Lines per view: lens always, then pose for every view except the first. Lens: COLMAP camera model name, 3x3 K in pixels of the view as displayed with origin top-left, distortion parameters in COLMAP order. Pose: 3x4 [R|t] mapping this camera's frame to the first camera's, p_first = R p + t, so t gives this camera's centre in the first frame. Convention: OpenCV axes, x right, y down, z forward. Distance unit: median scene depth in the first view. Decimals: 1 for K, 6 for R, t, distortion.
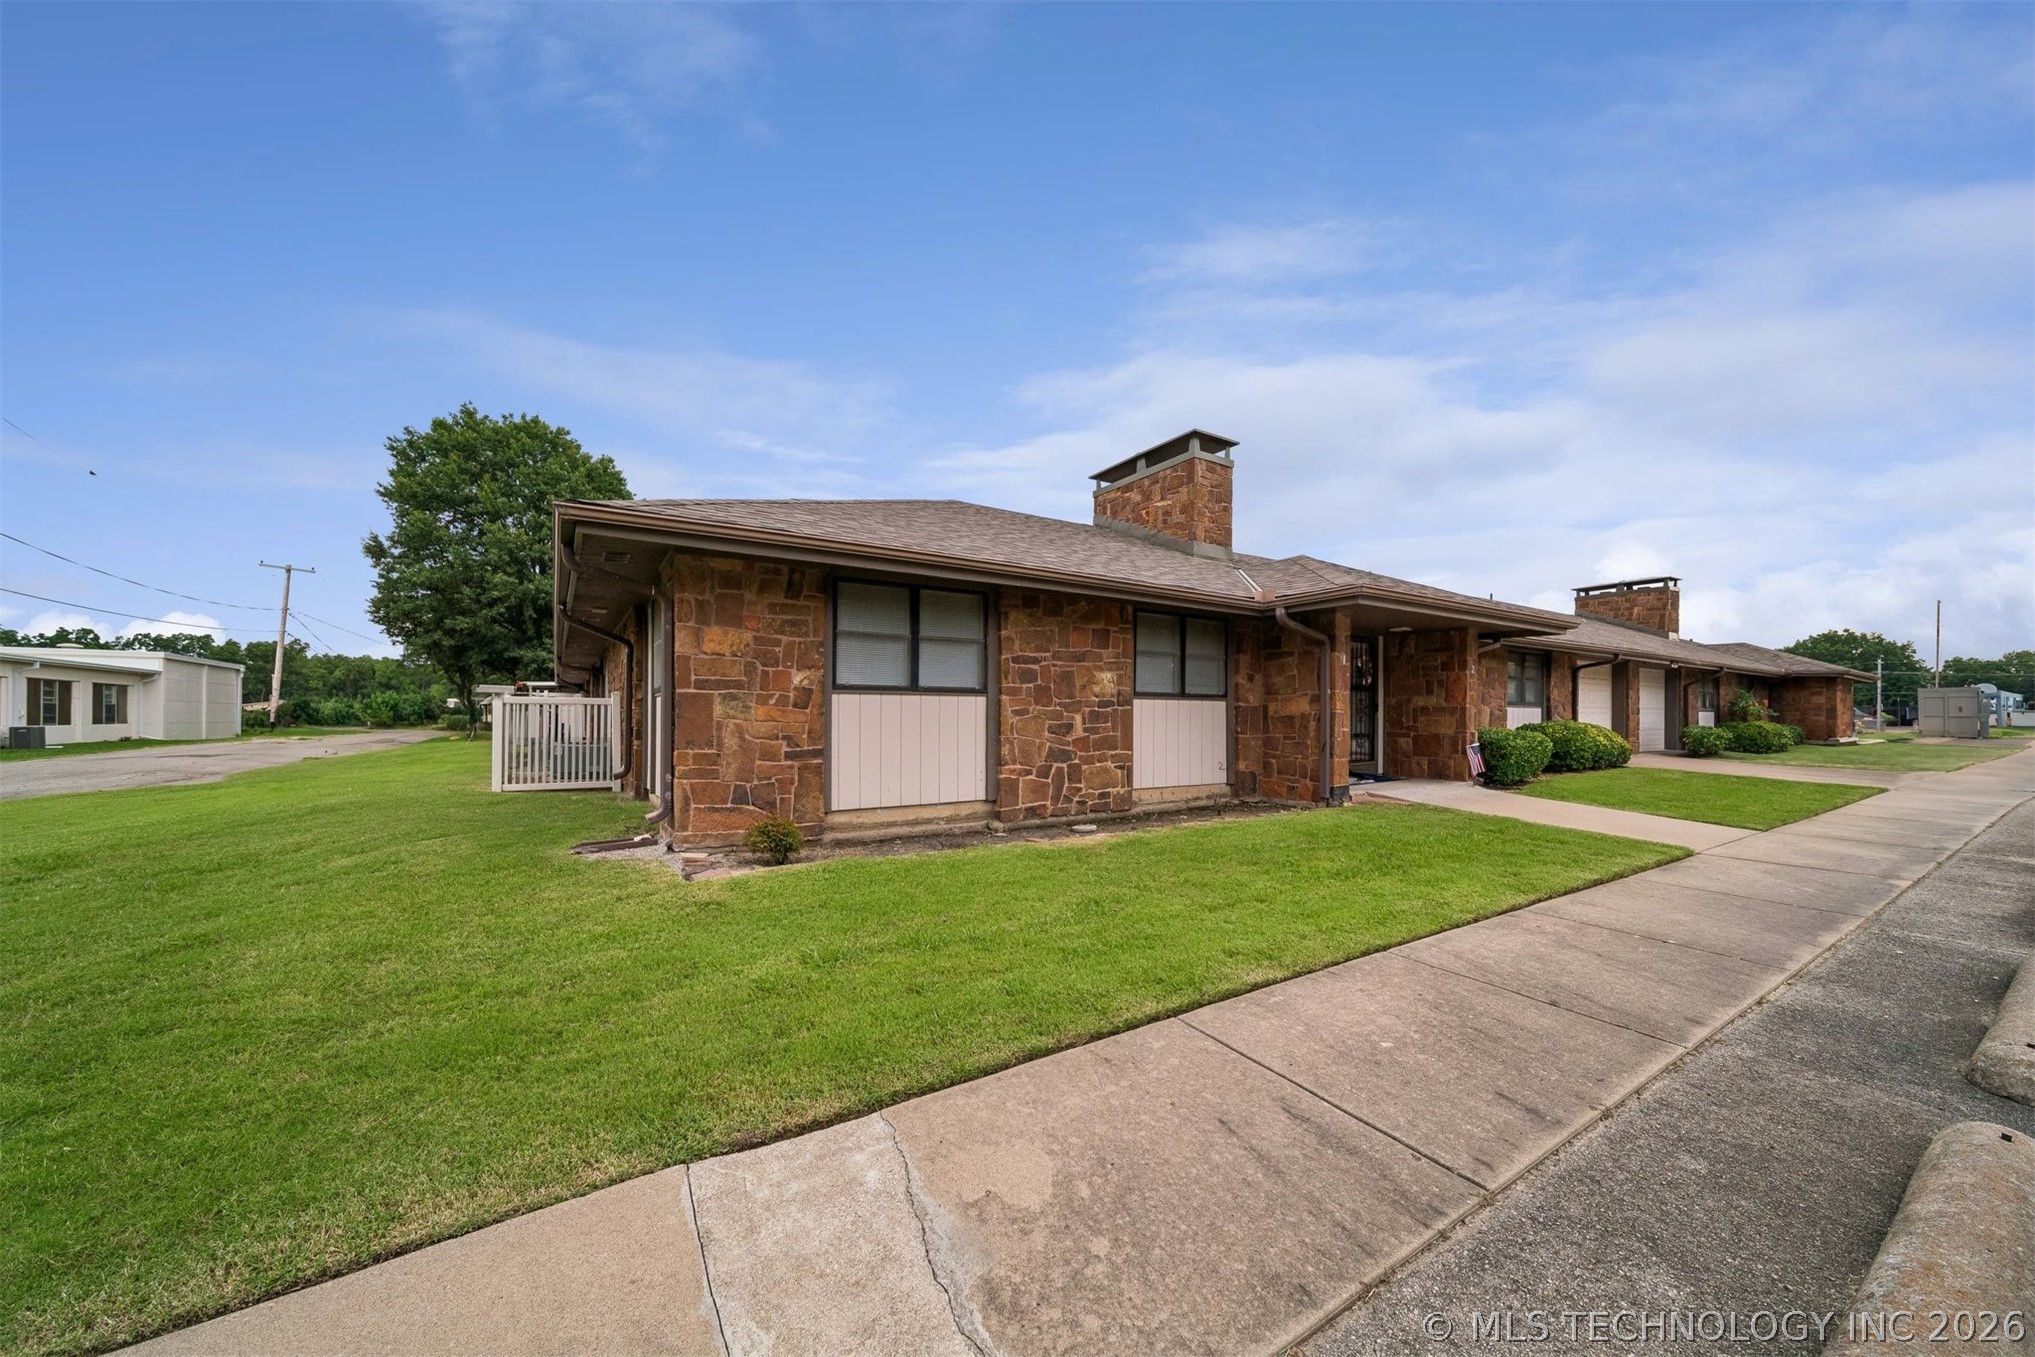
lens RADIAL K [[716.2, 0, 1029.2], [0, 716.2, 711.0], [0, 0, 1]] dist [0.001629, -0.001217]
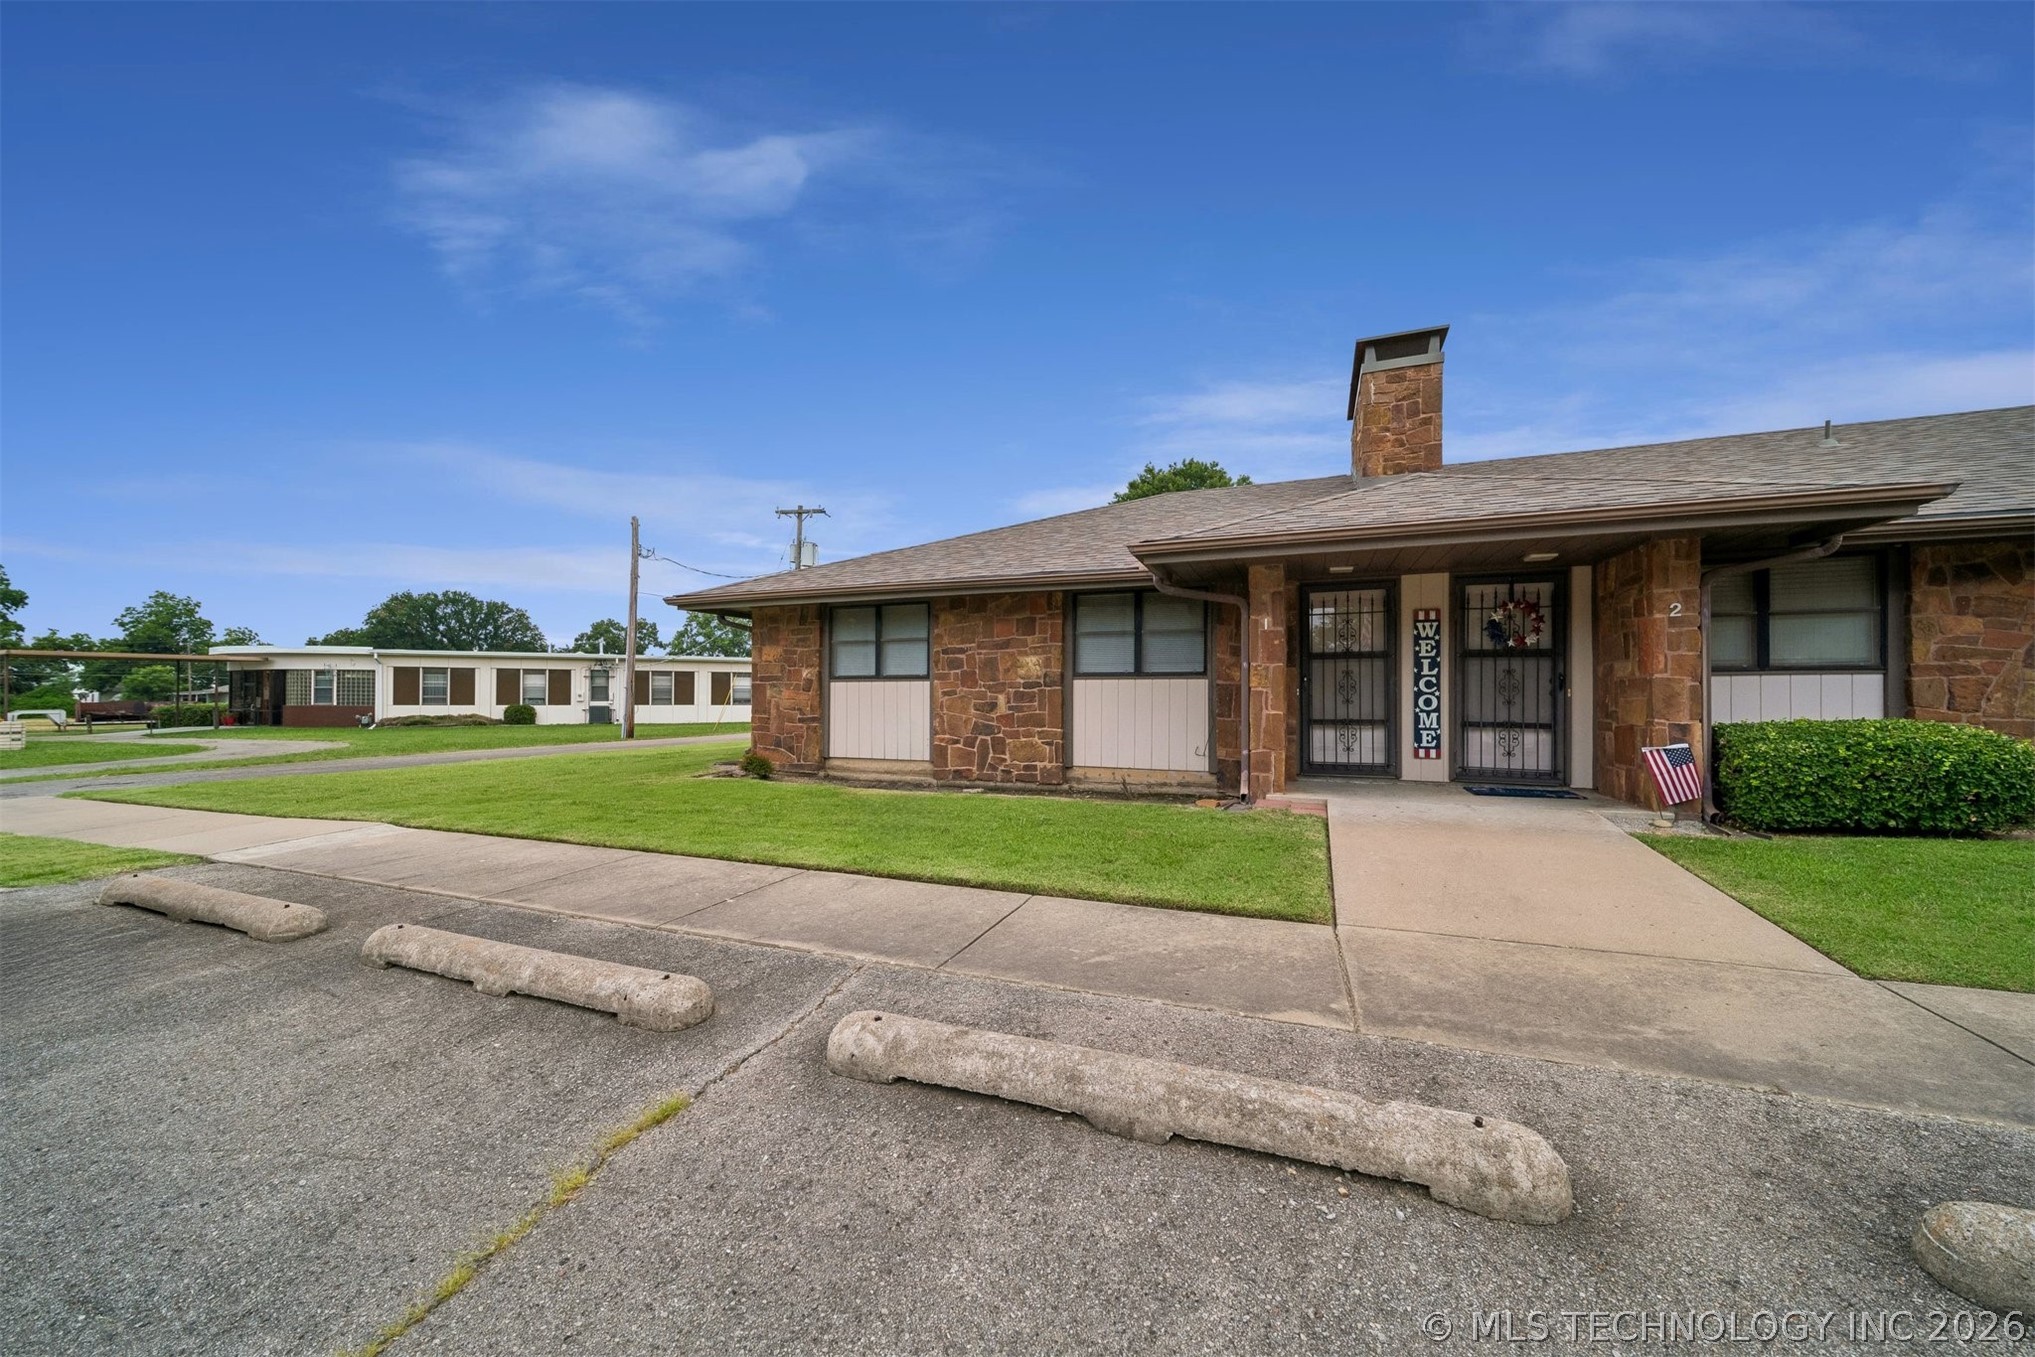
lens RADIAL K [[716.2, 0, 1019.4], [0, 716.2, 699.3], [0, 0, 1]] dist [0.001629, -0.001217]
pose [[0.584969, -0.003165, -0.811049, 1.039237], [0.002630, 0.999995, -0.002005, 0.014984], [0.811051, -0.000961, 0.584974, 0.353780]]
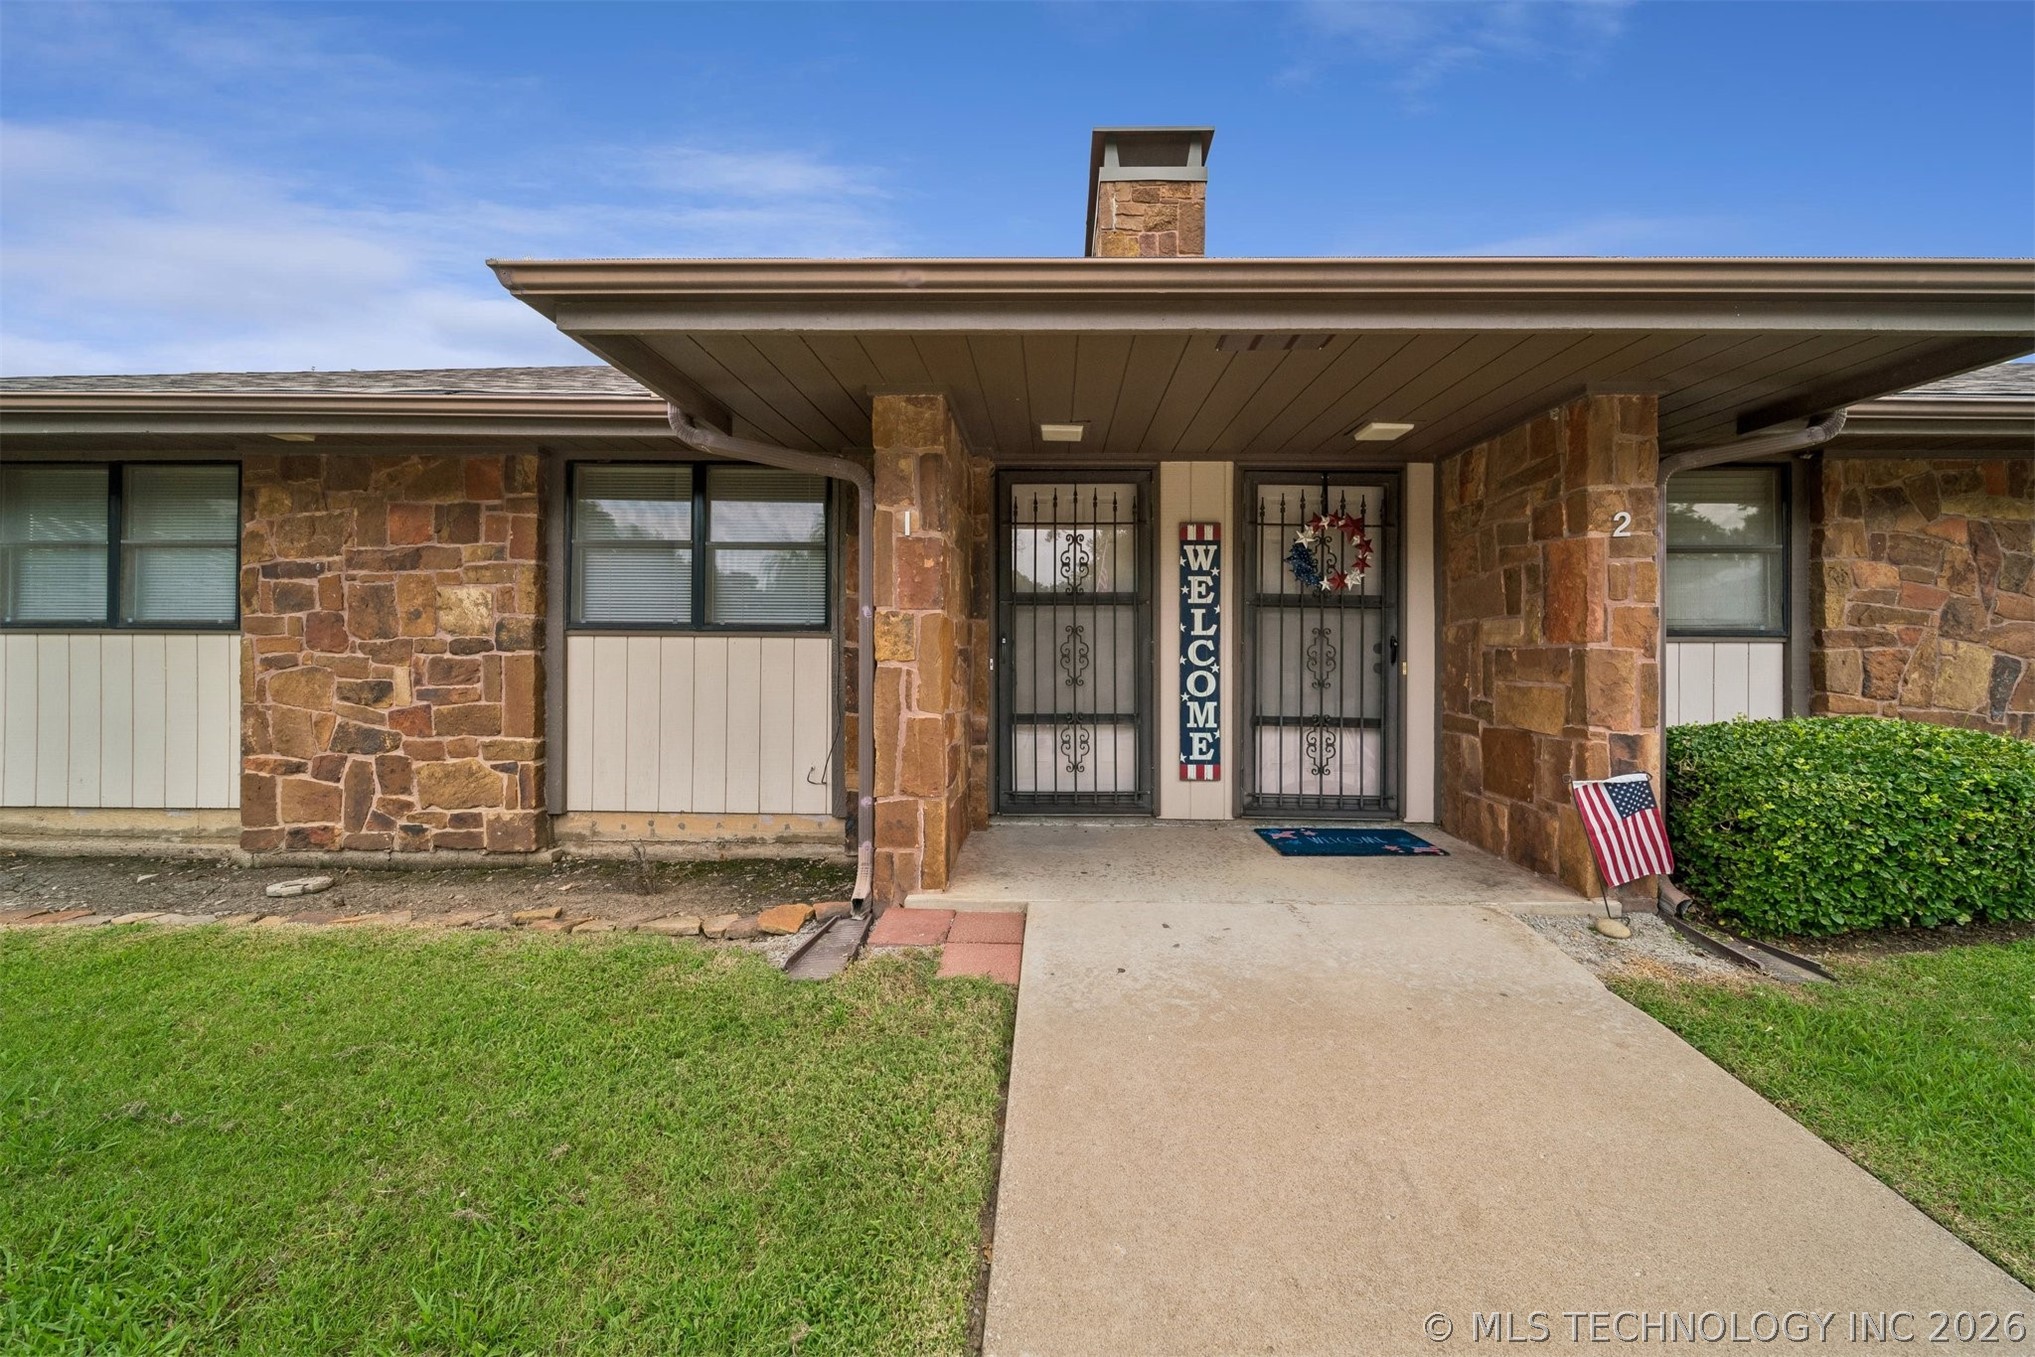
lens RADIAL K [[743.3, 0, 1033.2], [0, 743.3, 649.6], [0, 0, 1]] dist [-0.000001, -0.000074]
pose [[0.830716, -0.000966, -0.556695, 0.790822], [0.000222, 0.999999, -0.001405, -0.007115], [0.556696, 0.001043, 0.830716, 0.813070]]
